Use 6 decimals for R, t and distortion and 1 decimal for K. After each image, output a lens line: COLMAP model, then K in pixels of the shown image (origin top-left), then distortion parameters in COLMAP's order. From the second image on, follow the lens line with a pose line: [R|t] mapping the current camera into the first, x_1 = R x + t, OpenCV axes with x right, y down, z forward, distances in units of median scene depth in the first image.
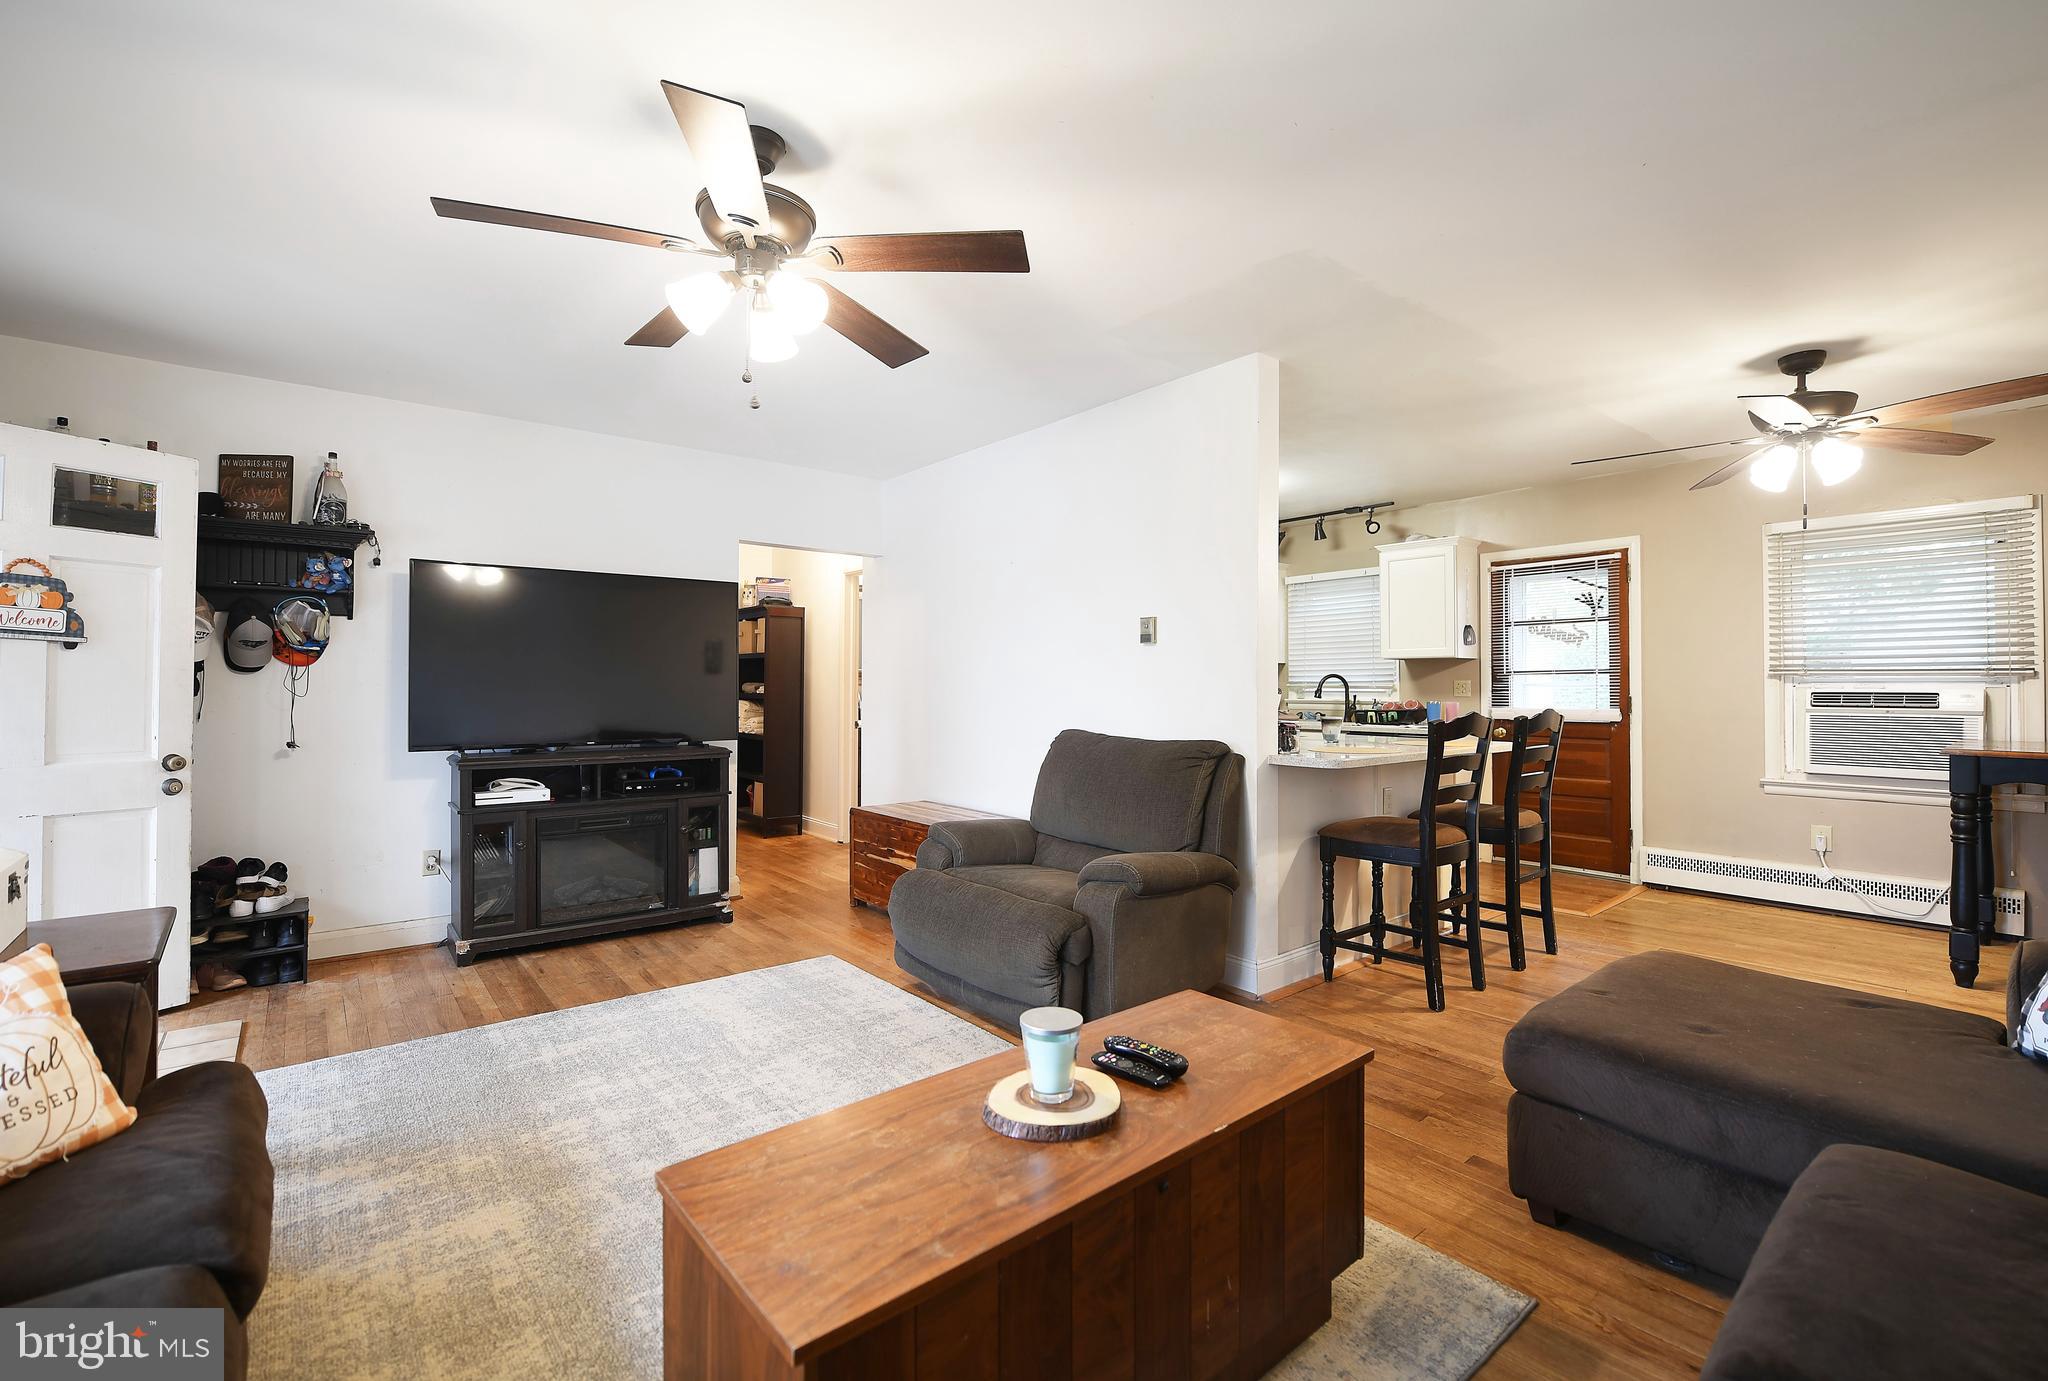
lens RADIAL K [[882.7, 0, 1023.8], [0, 882.7, 677.8], [0, 0, 1]] dist [-0.000574, -0.000001]
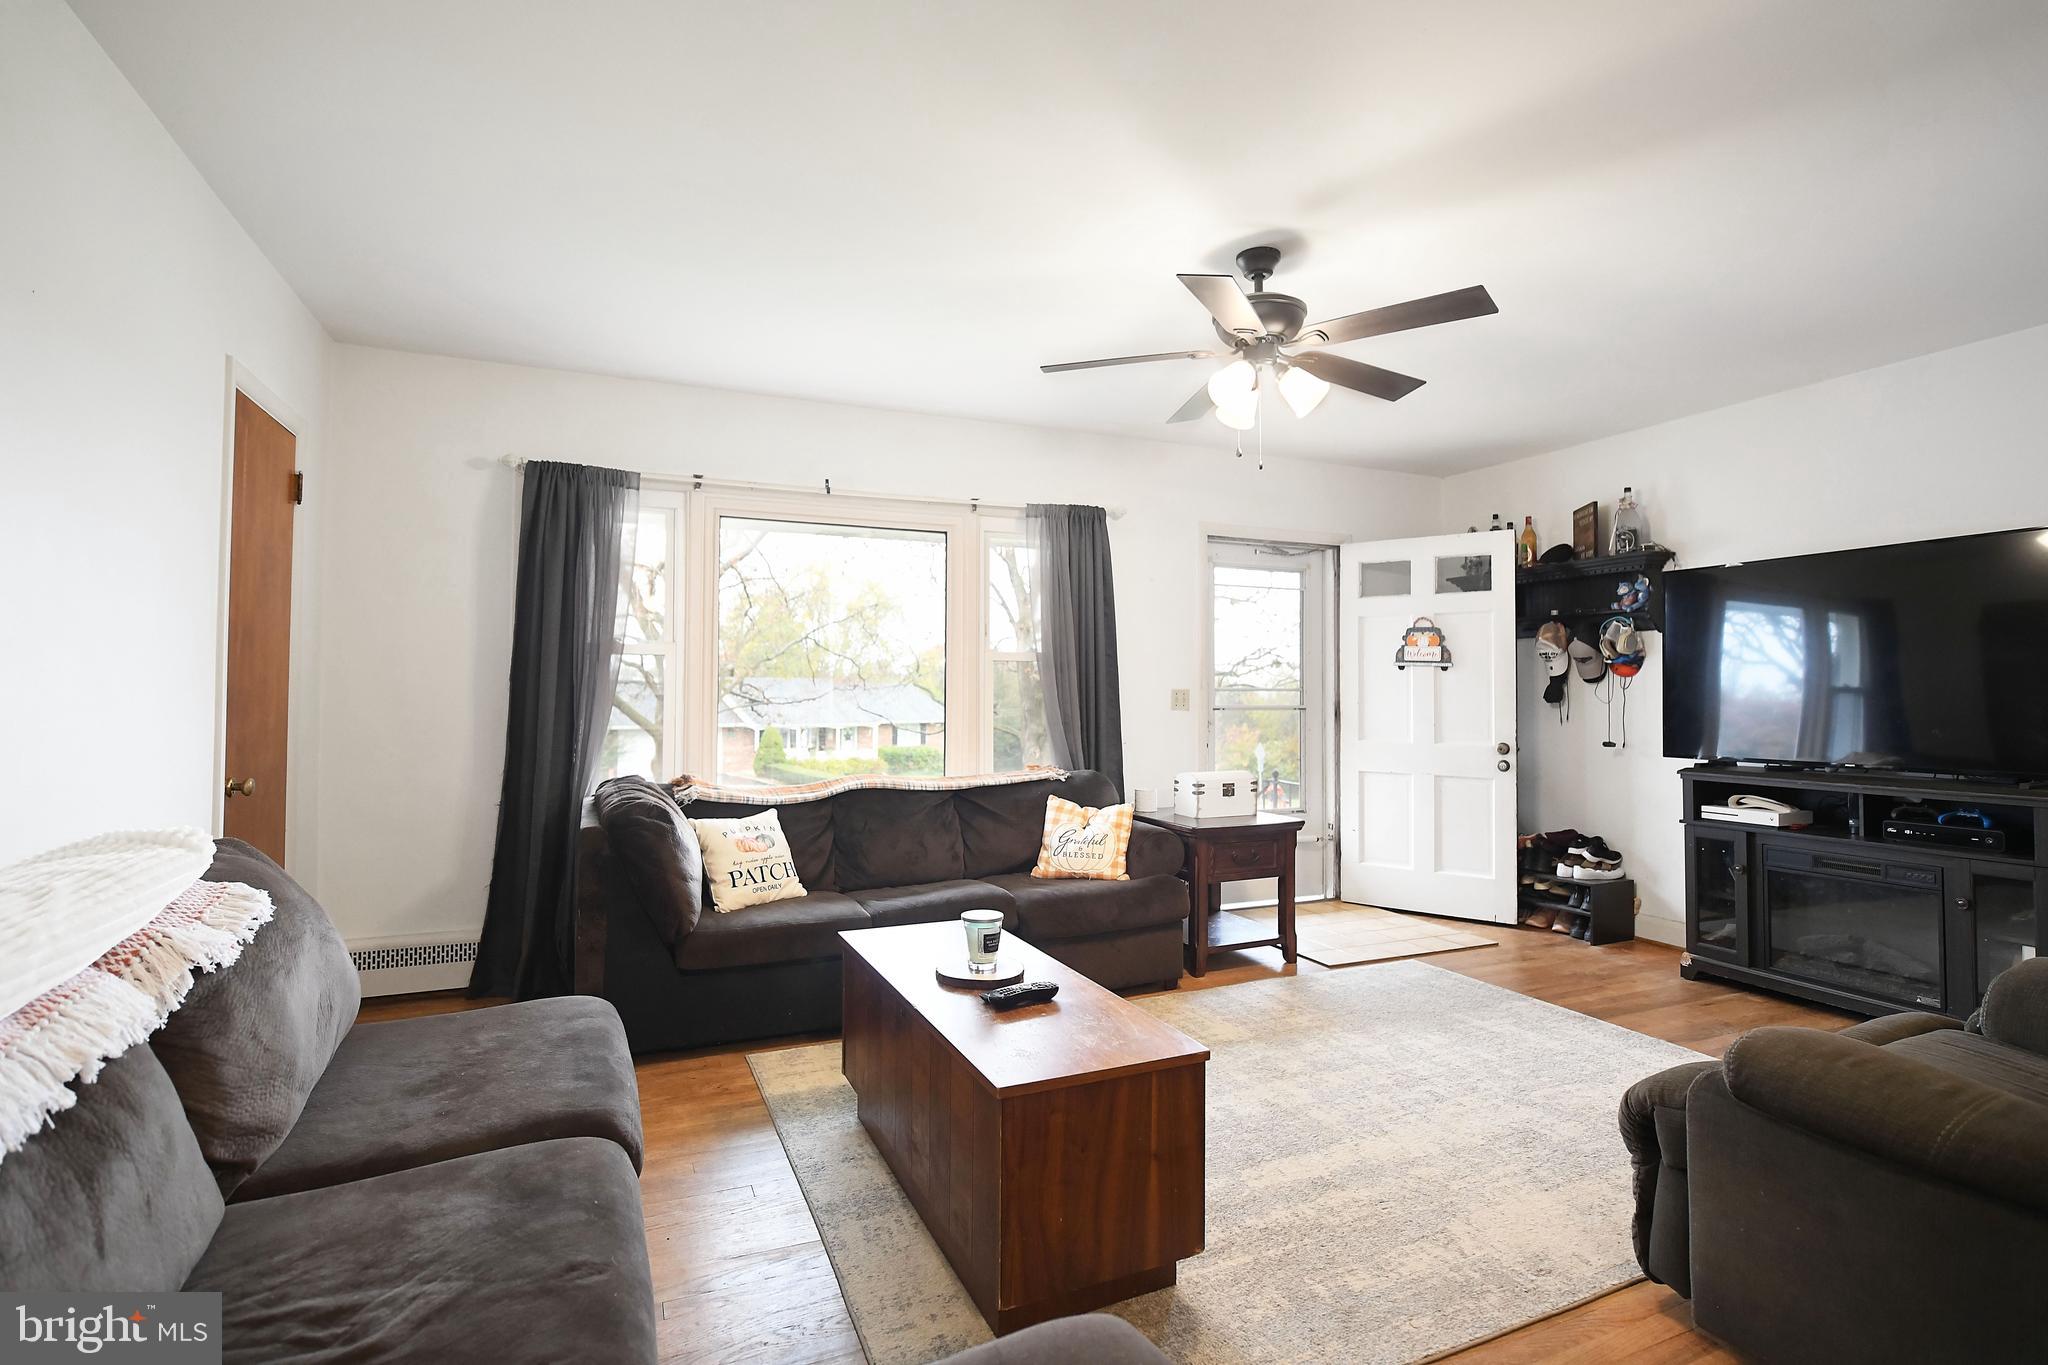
lens RADIAL K [[951.4, 0, 1024.0], [0, 951.4, 682.5], [0, 0, 1]] dist [0.000838, 0.000079]
pose [[-0.271408, -0.019183, -0.962273, 0.689083], [0.005175, 0.999758, -0.021390, 0.018818], [0.962450, -0.010785, -0.271243, 0.679751]]
